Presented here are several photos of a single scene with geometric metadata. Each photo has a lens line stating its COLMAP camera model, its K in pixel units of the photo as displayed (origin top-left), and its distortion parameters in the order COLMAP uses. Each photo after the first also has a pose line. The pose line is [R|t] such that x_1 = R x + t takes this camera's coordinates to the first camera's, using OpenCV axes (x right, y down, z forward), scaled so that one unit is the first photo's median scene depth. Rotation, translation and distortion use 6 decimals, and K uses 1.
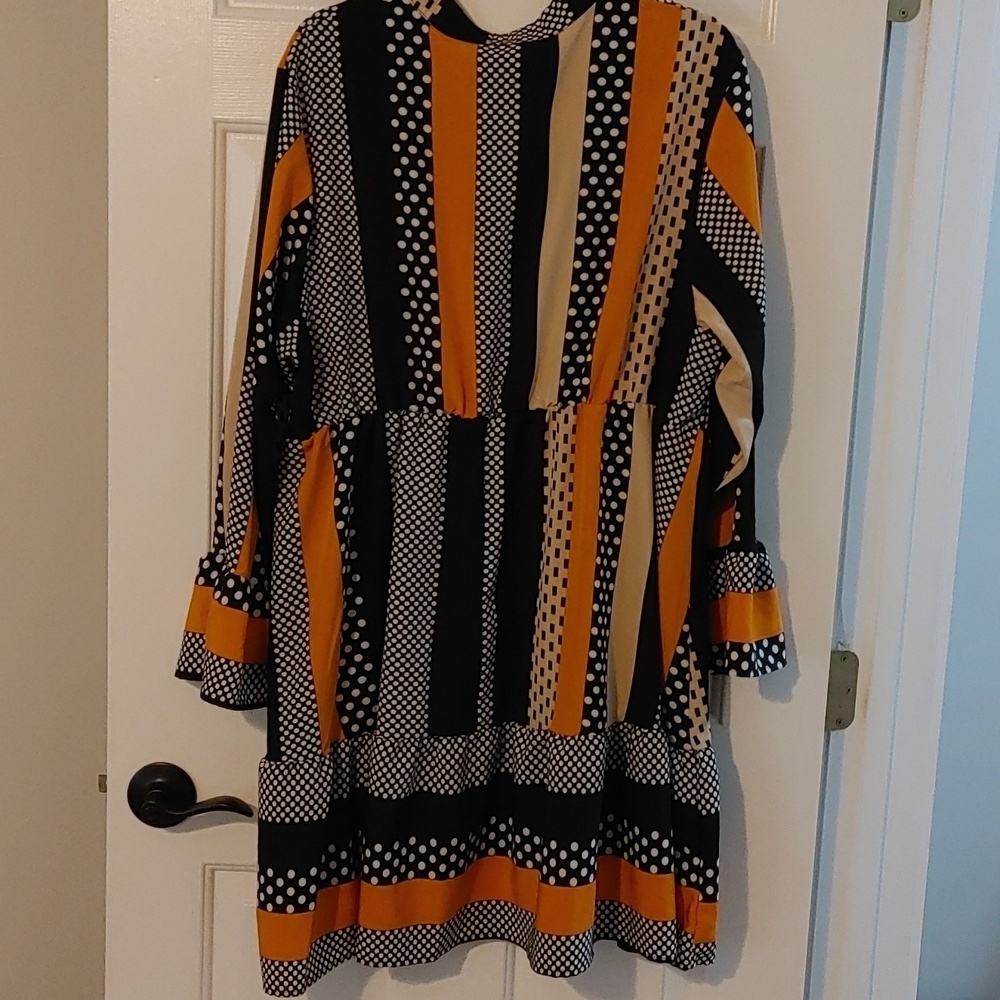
lens RADIAL K [[1726.0, 0, 498.7], [0, 1726.0, 504.5], [0, 0, 1]] dist [0.056189, 0.000000]
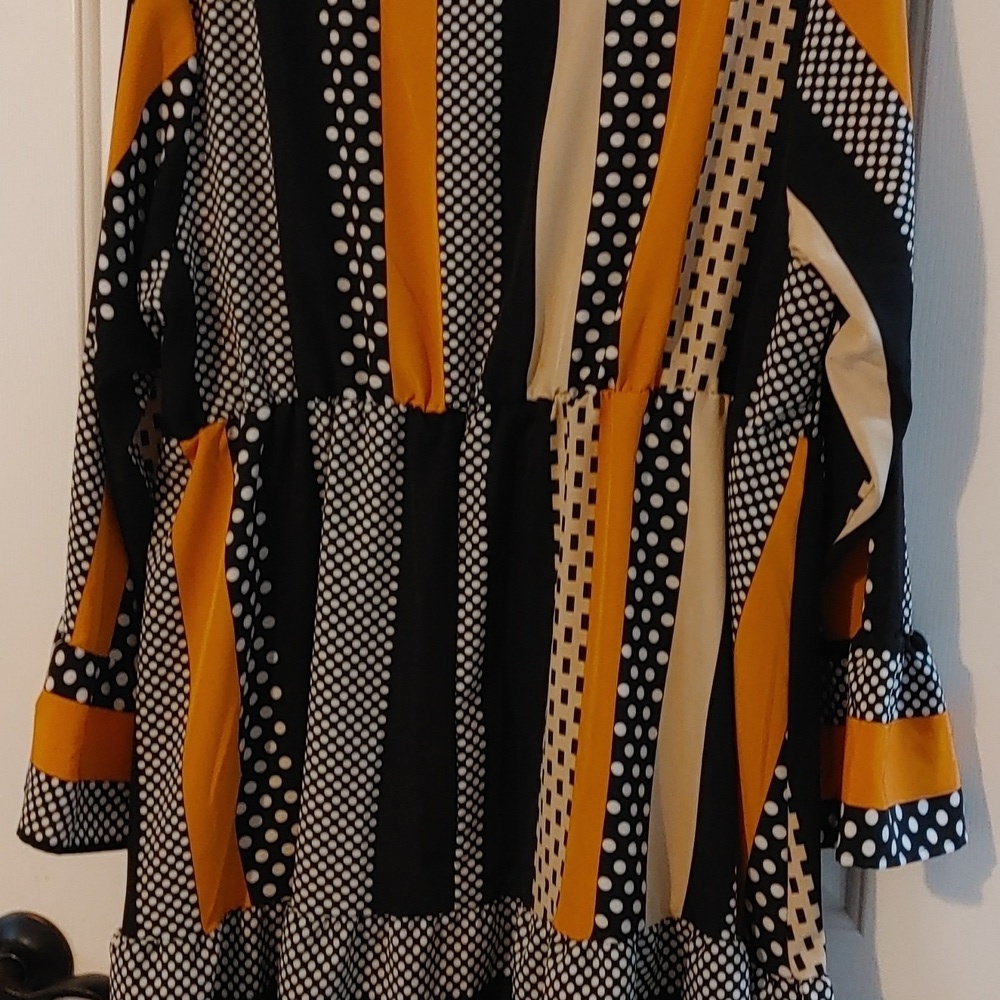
lens RADIAL K [[1726.0, 0, 501.7], [0, 1726.0, 492.3], [0, 0, 1]] dist [0.056189, 0.000000]
pose [[0.970442, 0.030197, -0.239438, 0.157272], [-0.038637, 0.998784, -0.030632, -0.002746], [0.238222, 0.038978, 0.970428, 0.401971]]
